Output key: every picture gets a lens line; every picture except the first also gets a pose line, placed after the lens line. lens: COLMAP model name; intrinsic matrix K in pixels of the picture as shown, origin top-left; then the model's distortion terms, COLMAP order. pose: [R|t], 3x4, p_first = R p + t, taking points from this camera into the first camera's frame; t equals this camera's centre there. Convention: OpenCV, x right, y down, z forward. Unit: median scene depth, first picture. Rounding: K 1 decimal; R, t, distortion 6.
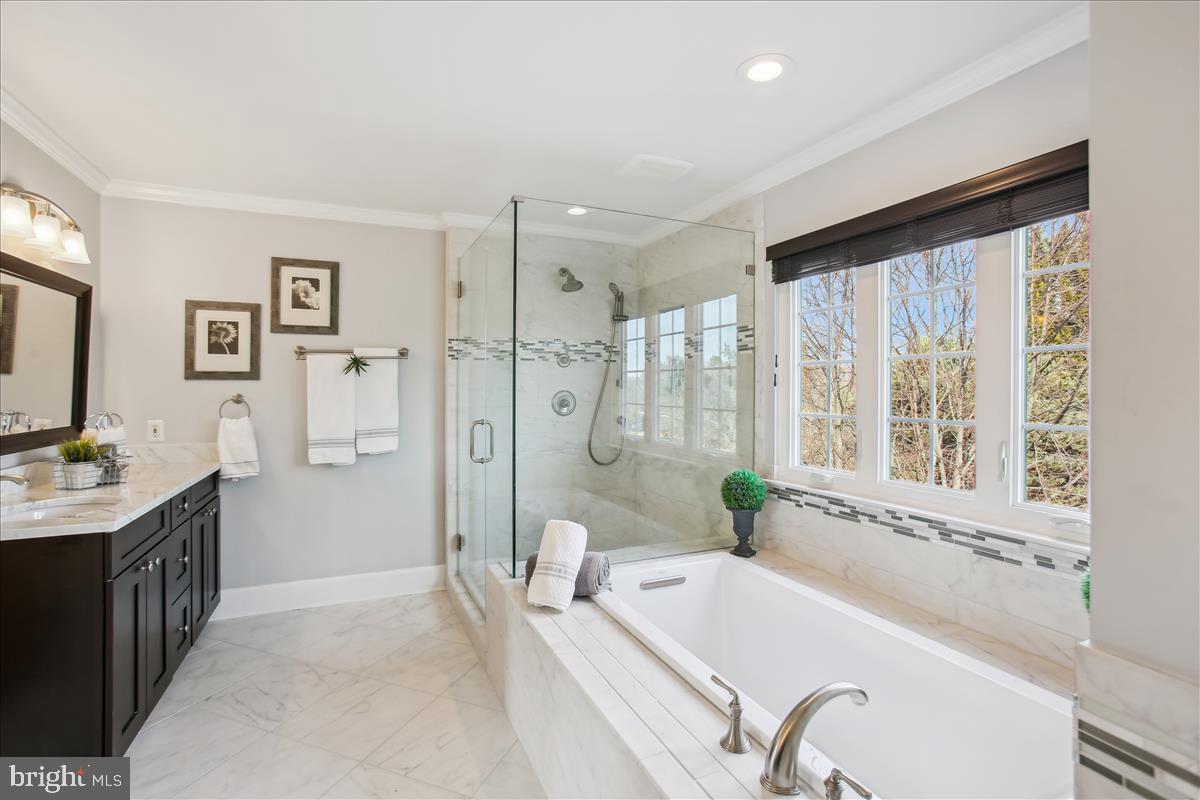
lens RADIAL K [[555.0, 0, 597.6], [0, 555.0, 394.7], [0, 0, 1]] dist [0.002795, 0.002572]
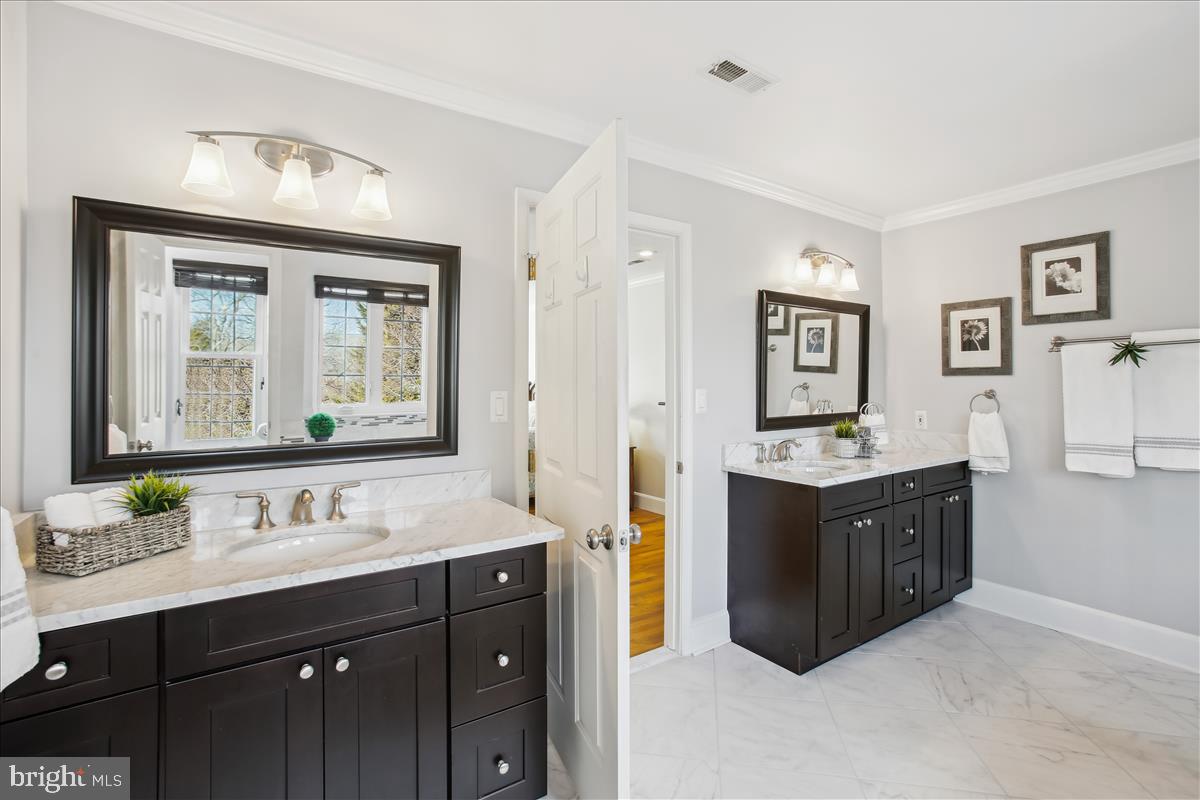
lens RADIAL K [[555.0, 0, 589.2], [0, 555.0, 382.0], [0, 0, 1]] dist [0.002795, 0.002572]
pose [[0.195126, -0.002184, -0.980776, 0.206167], [-0.009975, 0.999941, -0.004211, -0.002888], [0.980727, 0.010605, 0.195093, 0.088278]]
